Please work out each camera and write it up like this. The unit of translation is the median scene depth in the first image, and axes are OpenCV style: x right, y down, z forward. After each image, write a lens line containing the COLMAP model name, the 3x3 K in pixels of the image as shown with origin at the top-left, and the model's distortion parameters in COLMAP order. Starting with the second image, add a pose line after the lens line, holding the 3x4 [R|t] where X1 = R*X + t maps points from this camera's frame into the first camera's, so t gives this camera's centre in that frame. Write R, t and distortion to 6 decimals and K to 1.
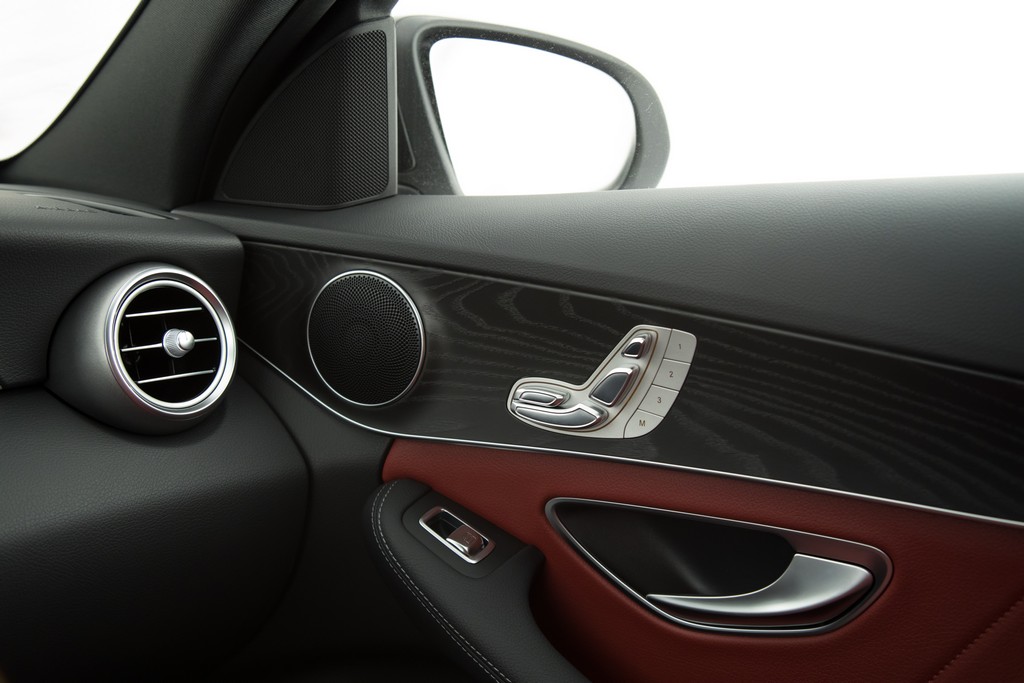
lens RADIAL K [[1229.1, 0, 512.3], [0, 1229.1, 339.4], [0, 0, 1]] dist [0.039881, 0.000000]
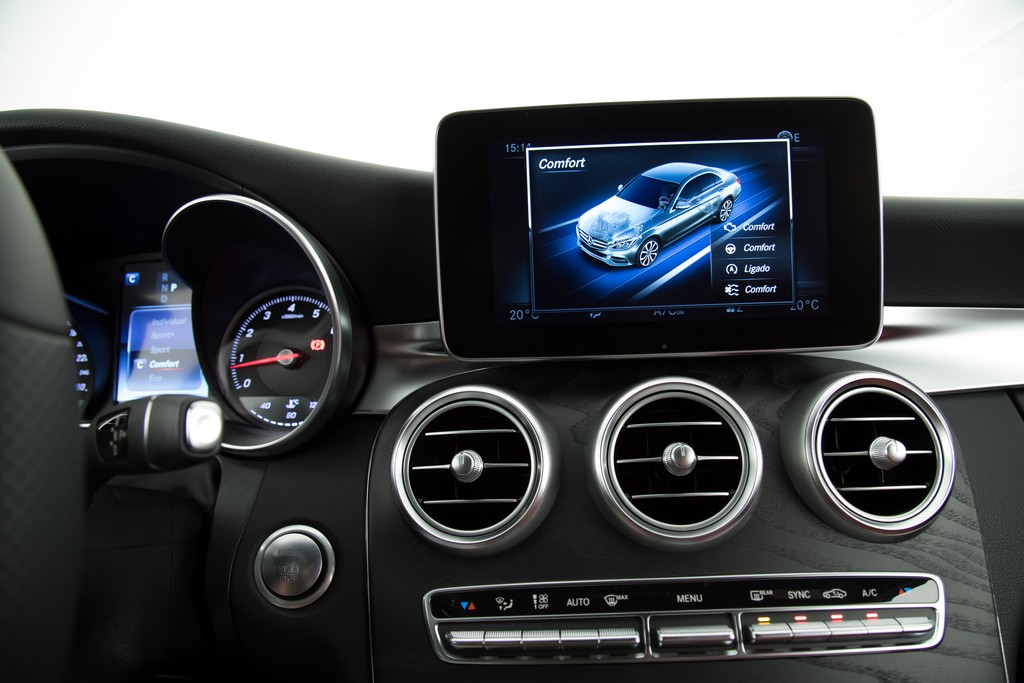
lens RADIAL K [[700.3, 0, 510.1], [0, 700.3, 334.0], [0, 0, 1]] dist [-0.129728, 0.051750]
pose [[0.267282, -0.053992, -0.962104, 0.154795], [-0.046014, 0.996575, -0.068710, -0.039528], [0.962519, 0.062635, 0.263882, 0.589722]]
